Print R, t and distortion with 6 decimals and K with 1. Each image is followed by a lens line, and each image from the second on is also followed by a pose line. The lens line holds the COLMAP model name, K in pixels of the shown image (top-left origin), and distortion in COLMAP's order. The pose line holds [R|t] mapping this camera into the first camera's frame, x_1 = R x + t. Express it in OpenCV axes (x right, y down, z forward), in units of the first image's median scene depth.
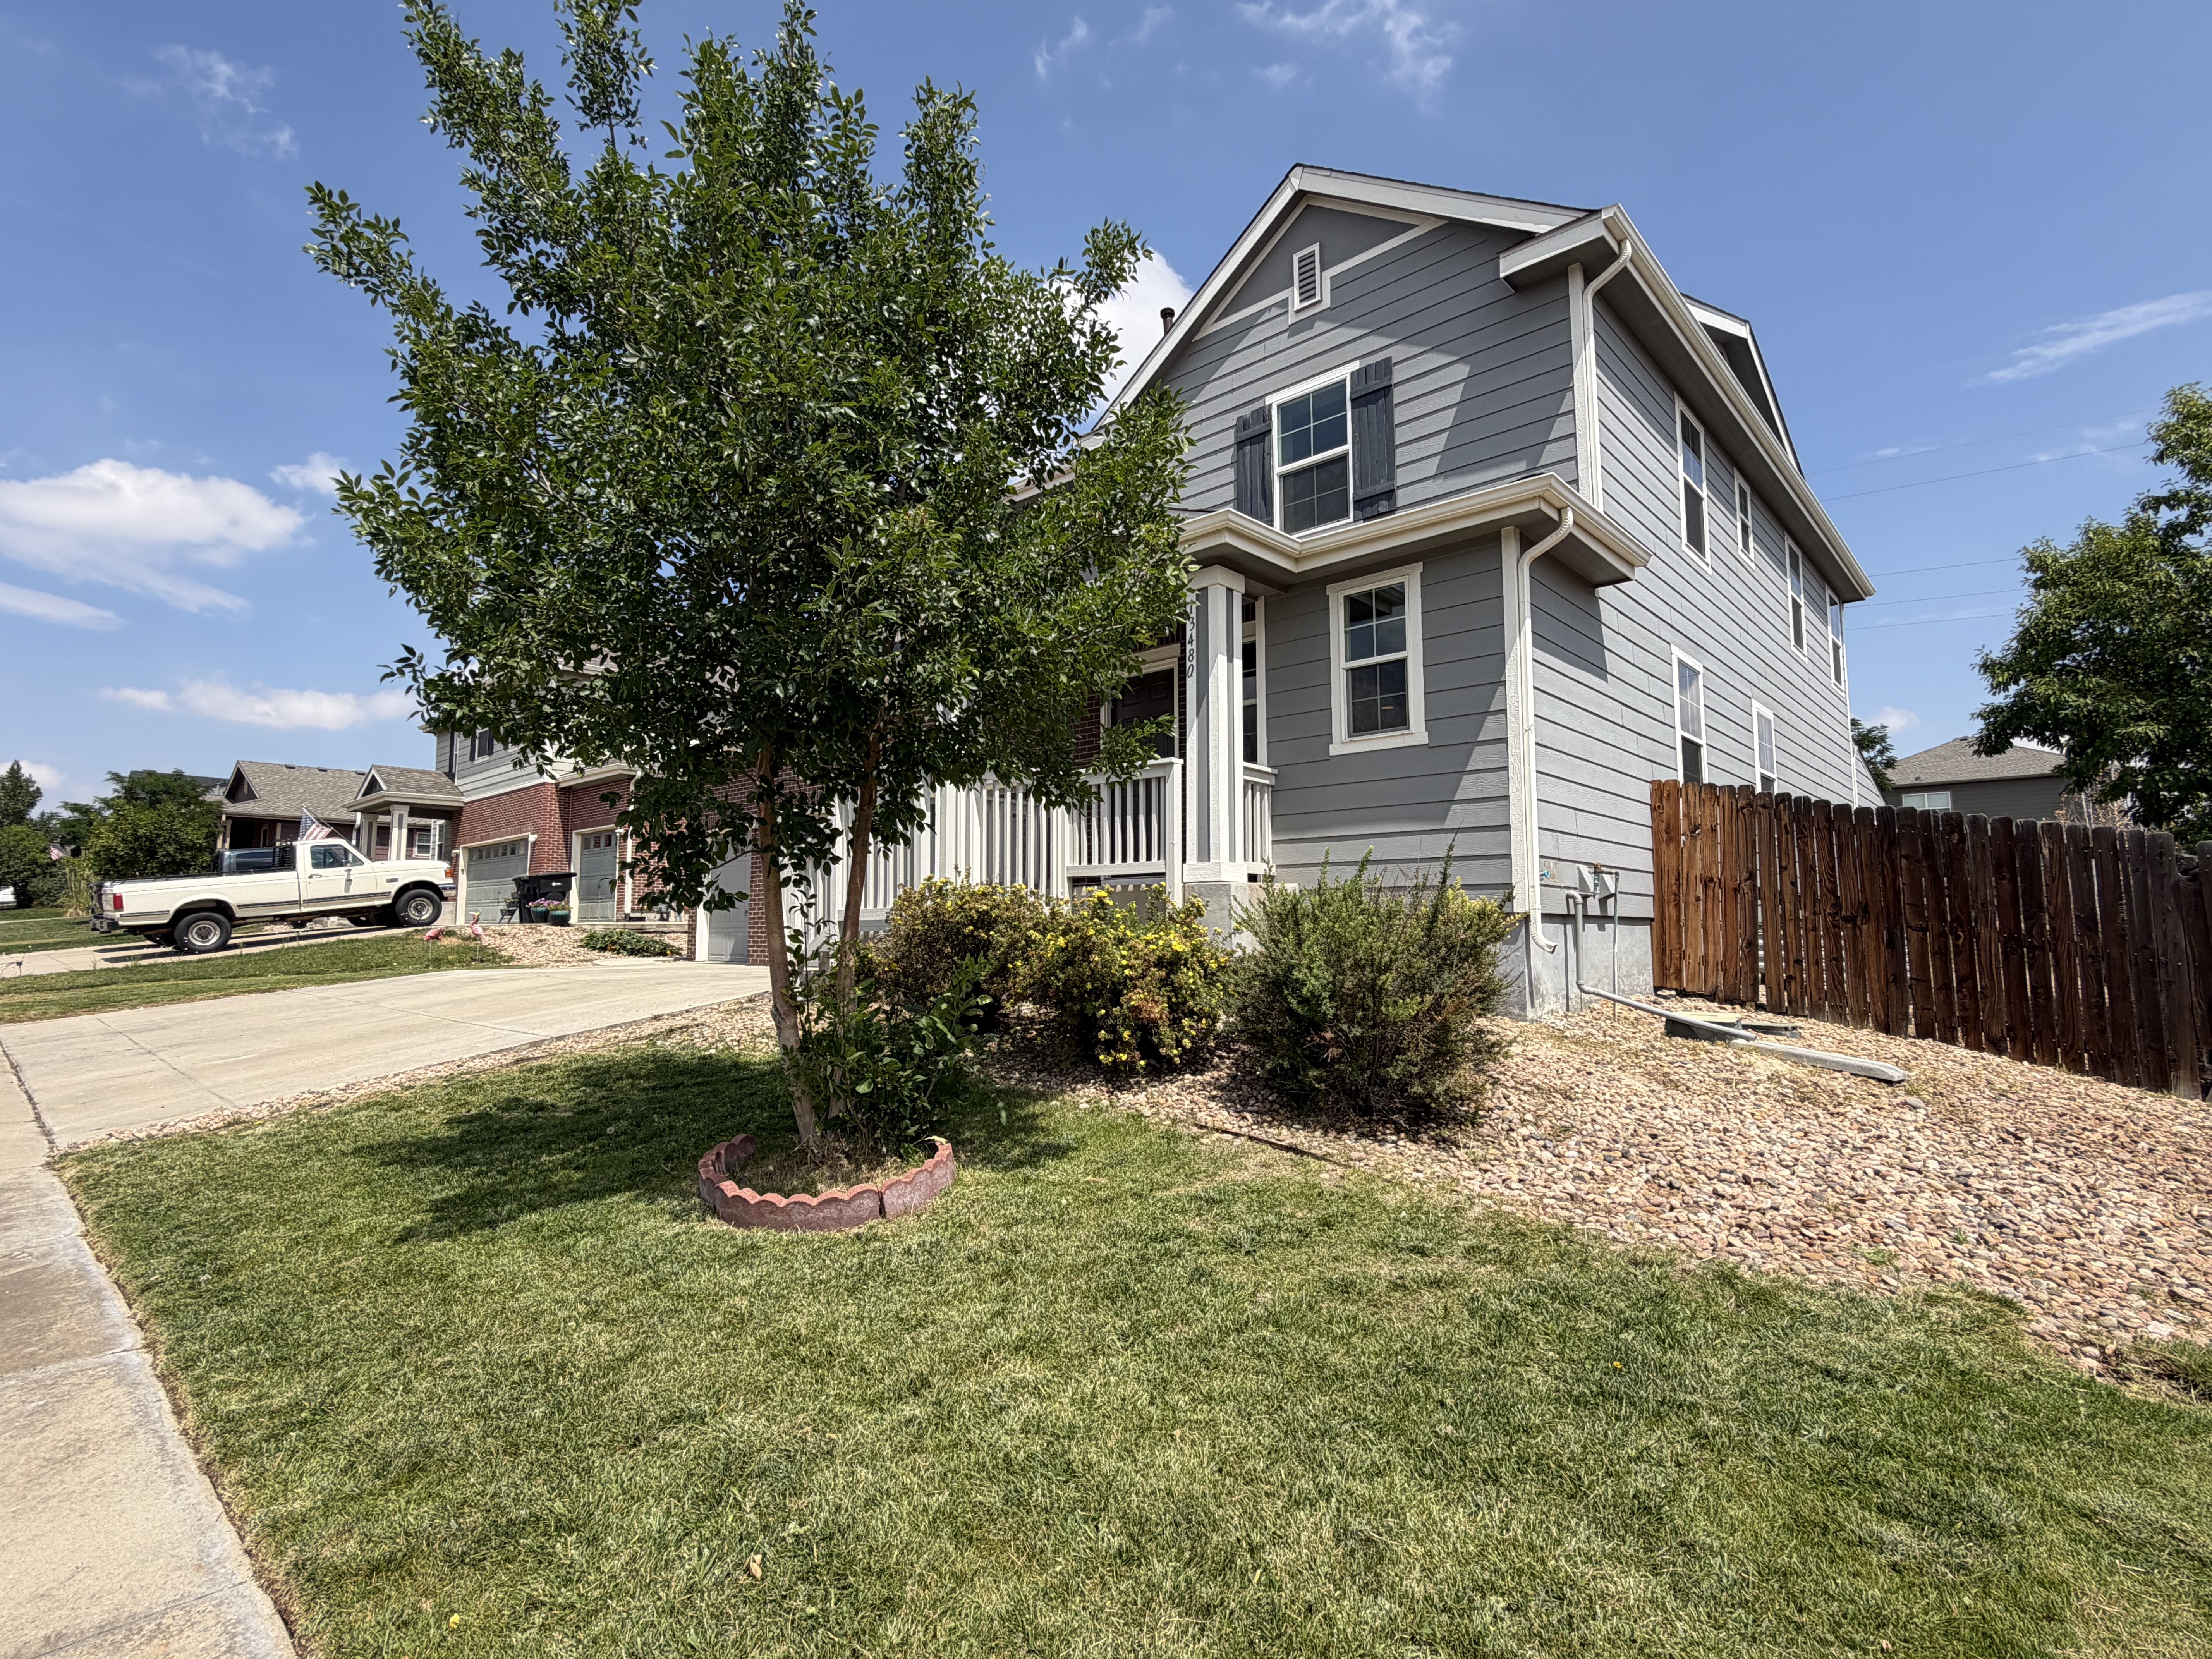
lens RADIAL K [[1083.8, 0, 1100.3], [0, 1083.8, 832.1], [0, 0, 1]] dist [0.001390, 0.000162]
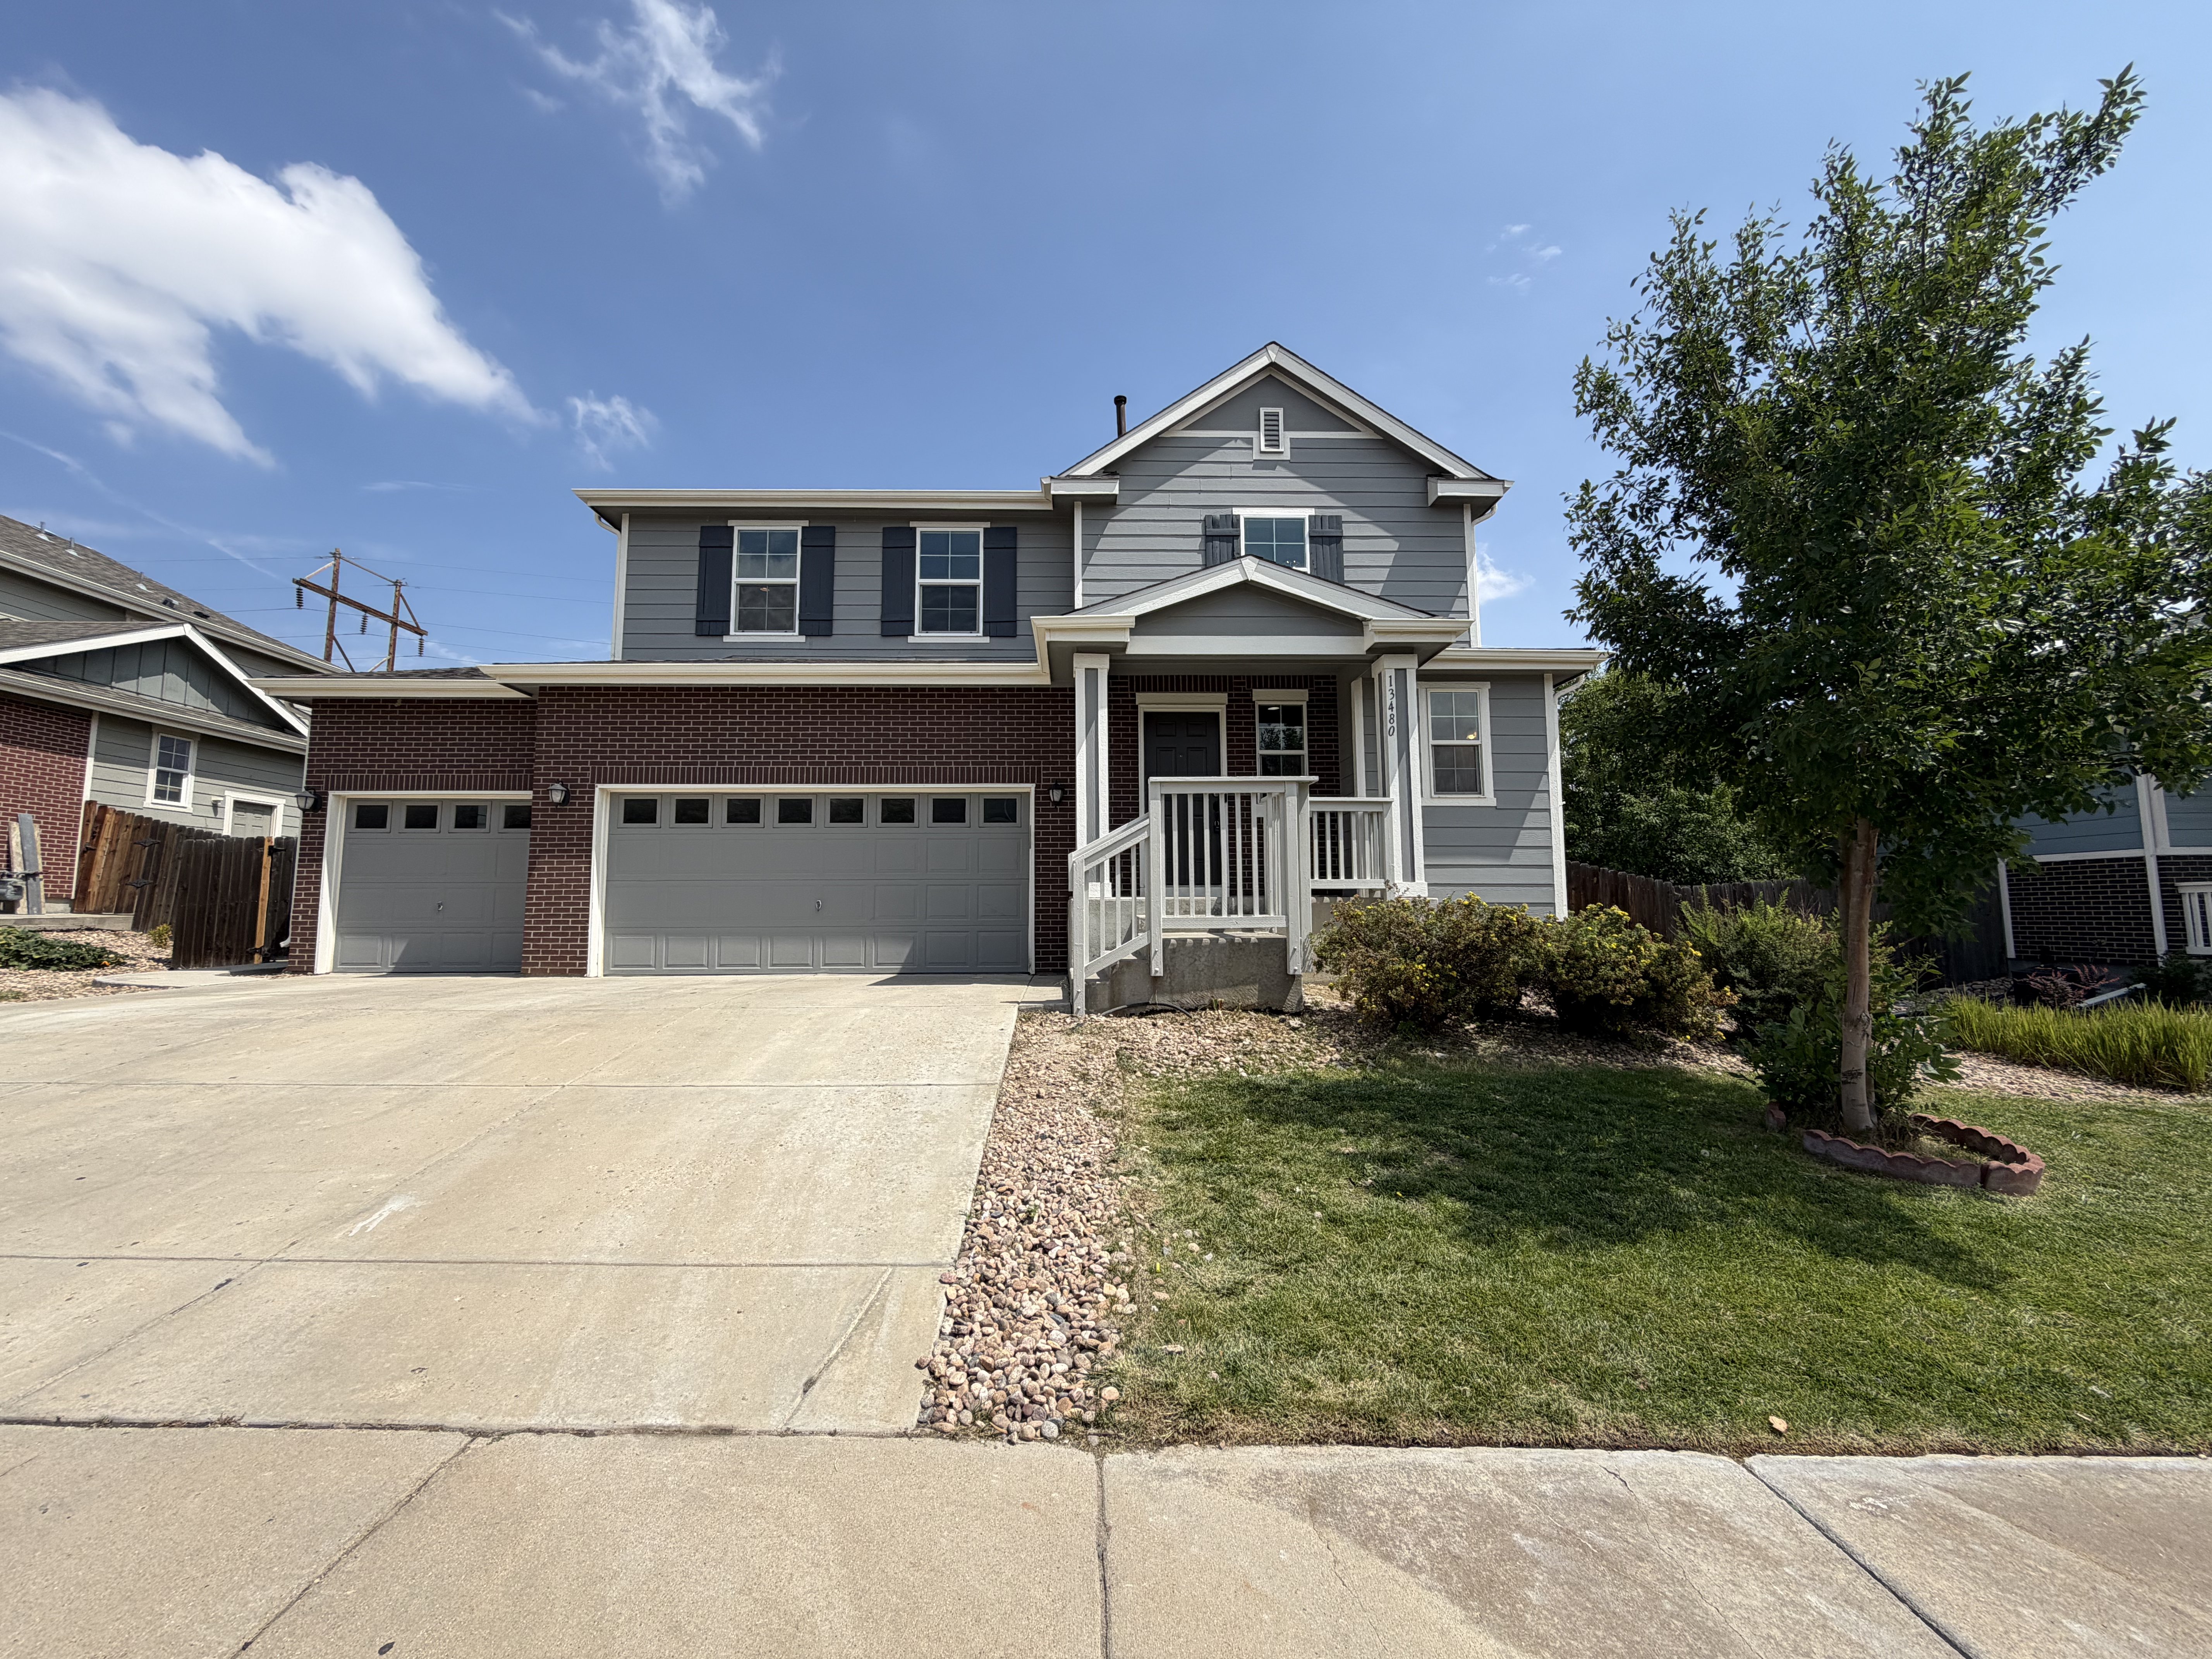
lens RADIAL K [[882.4, 0, 1105.2], [0, 882.4, 834.1], [0, 0, 1]] dist [-0.000990, -0.000099]
pose [[0.721308, 0.069769, 0.689092, -0.687010], [-0.065109, 0.997338, -0.032824, 0.022969], [-0.689548, -0.021190, 0.723930, 0.378553]]
